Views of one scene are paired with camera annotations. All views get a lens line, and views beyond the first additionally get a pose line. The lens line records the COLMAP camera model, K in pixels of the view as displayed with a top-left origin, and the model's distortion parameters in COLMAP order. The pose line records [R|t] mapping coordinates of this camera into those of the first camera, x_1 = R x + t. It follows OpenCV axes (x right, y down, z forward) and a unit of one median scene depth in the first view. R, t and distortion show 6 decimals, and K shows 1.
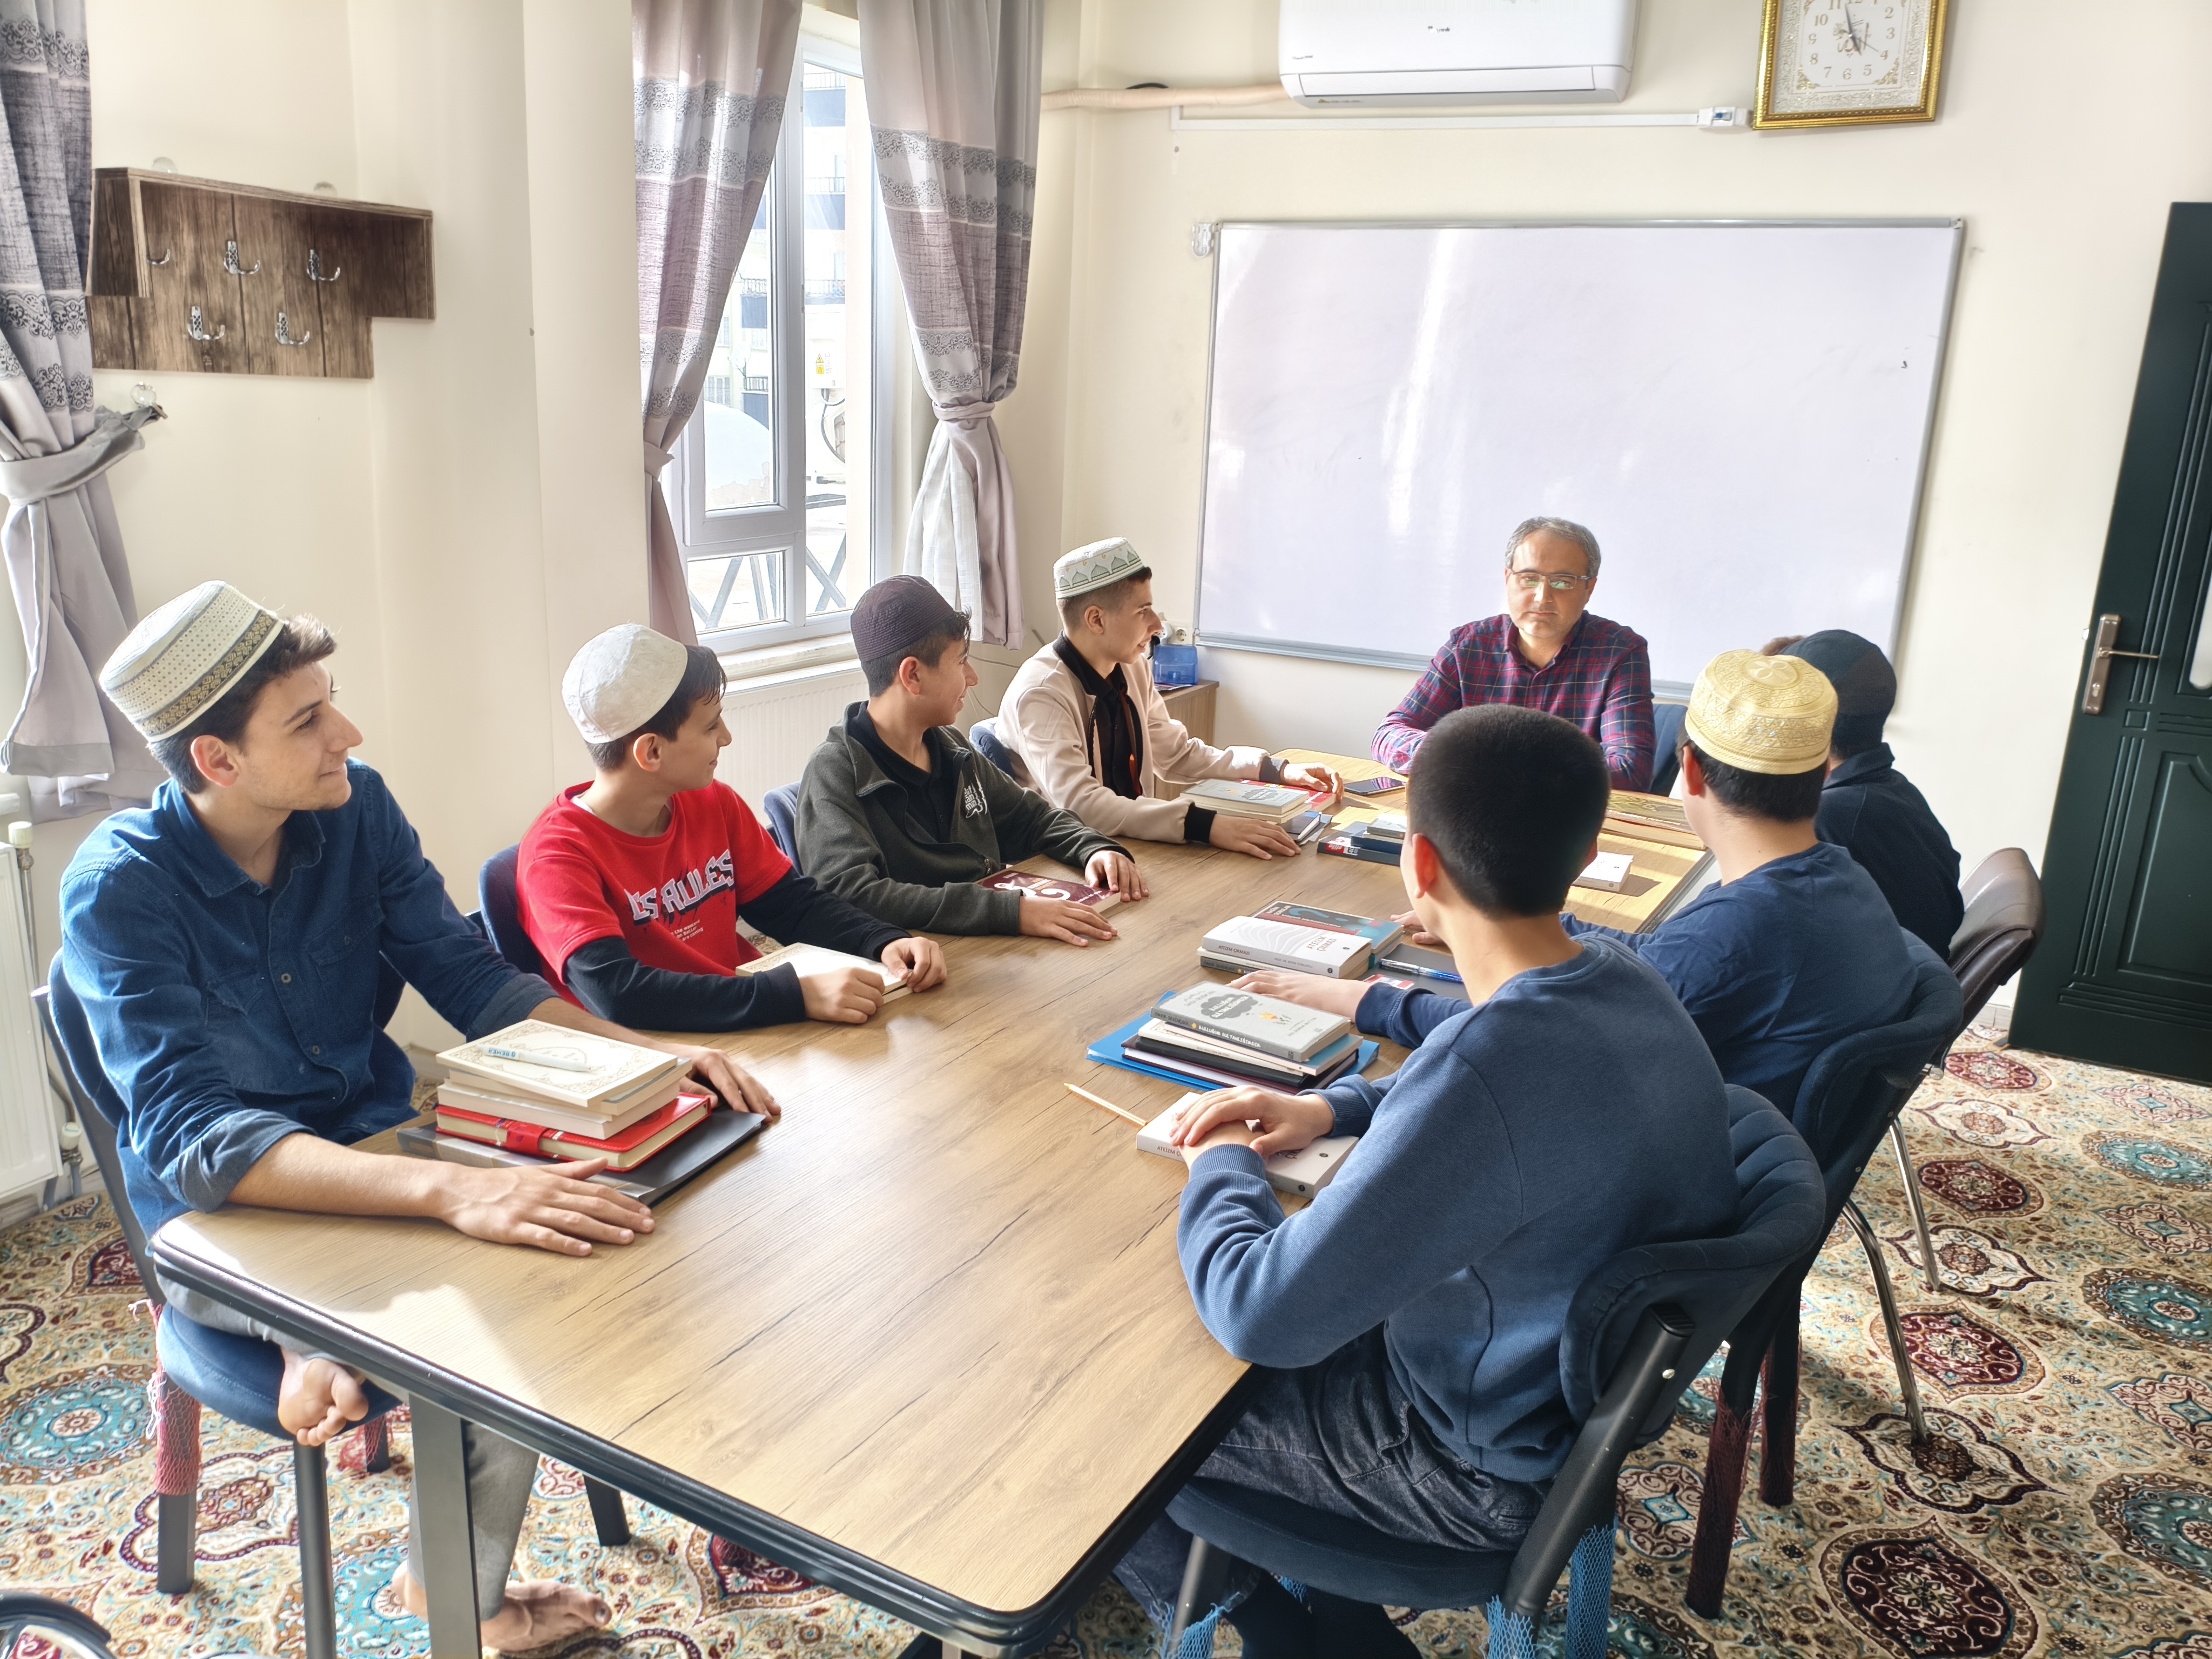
lens RADIAL K [[1705.2, 0, 1106.0], [0, 1705.2, 829.5], [0, 0, 1]] dist [0.027006, -0.047280]
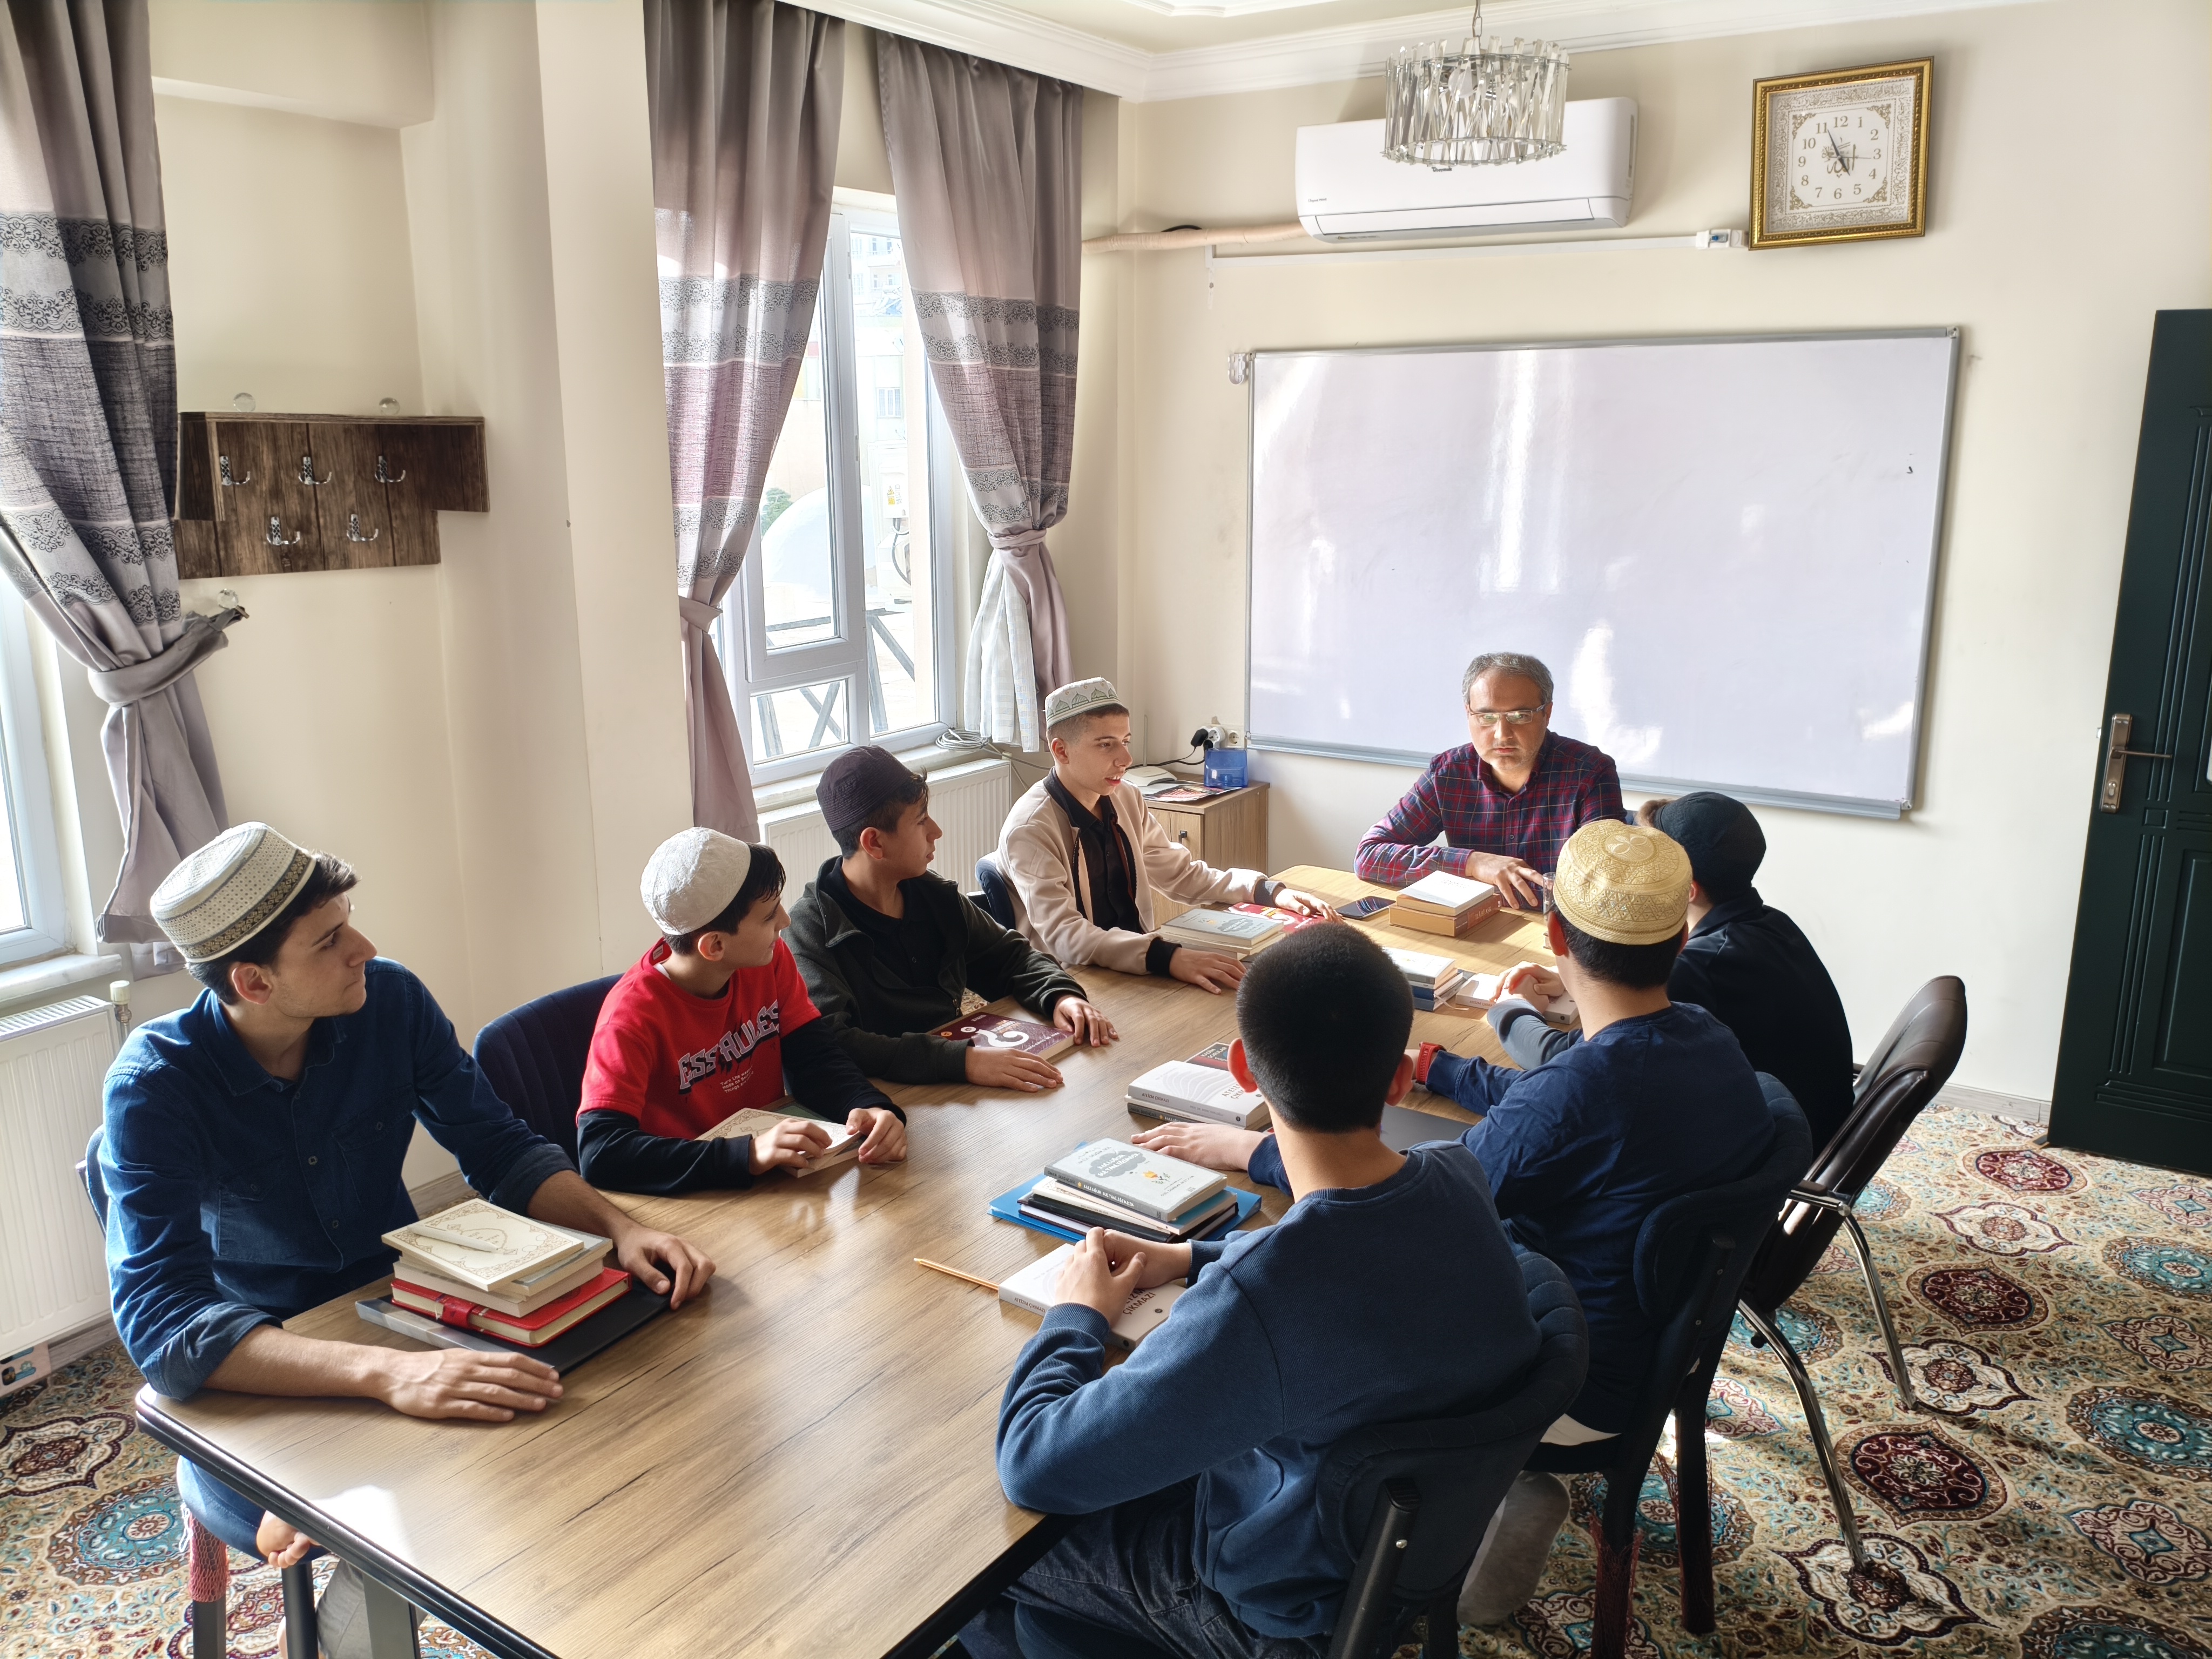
lens RADIAL K [[1696.0, 0, 1120.8], [0, 1696.0, 805.0], [0, 0, 1]] dist [0.030543, -0.039257]
pose [[0.995219, -0.024525, -0.094542, 0.120451], [0.020566, 0.998879, -0.042625, -0.052227], [0.095481, 0.040477, 0.994608, -0.059053]]
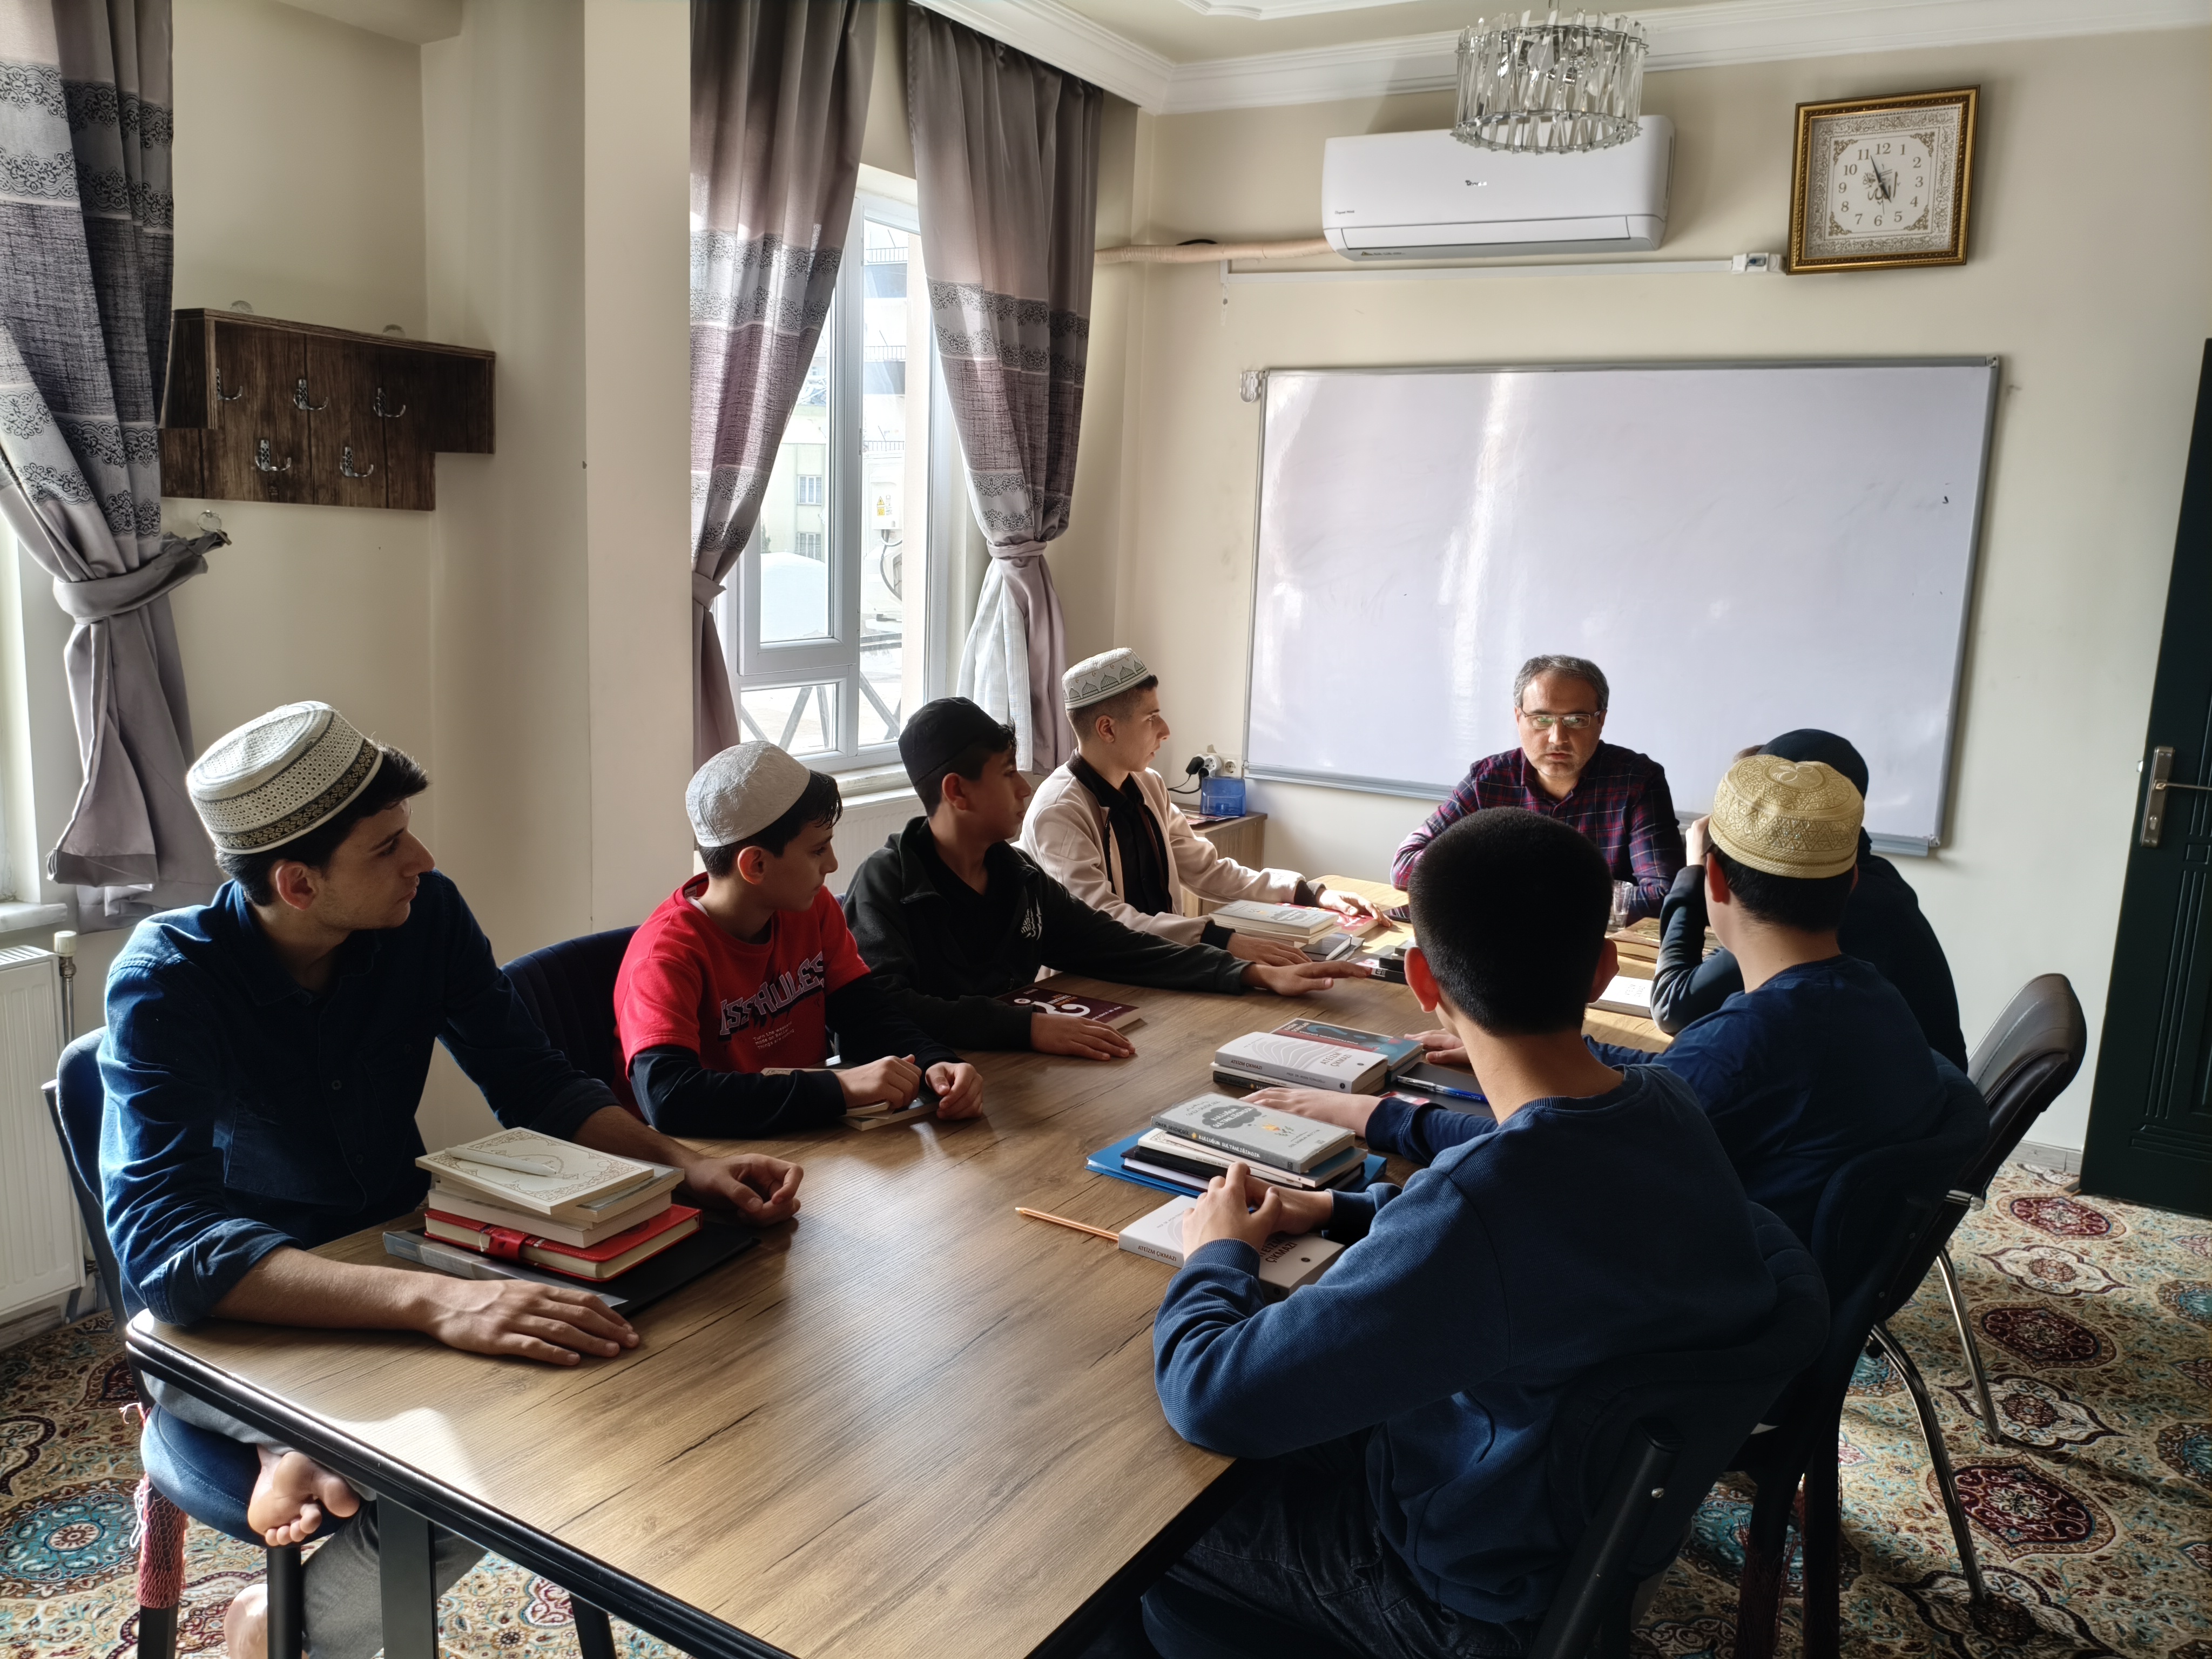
lens RADIAL K [[1697.1, 0, 1118.8], [0, 1697.1, 821.7], [0, 0, 1]] dist [0.028763, -0.034301]
pose [[0.999232, 0.005627, -0.038765, 0.029193], [-0.009155, 0.995769, -0.091439, 0.015979], [0.038087, 0.091723, 0.995056, 0.003506]]
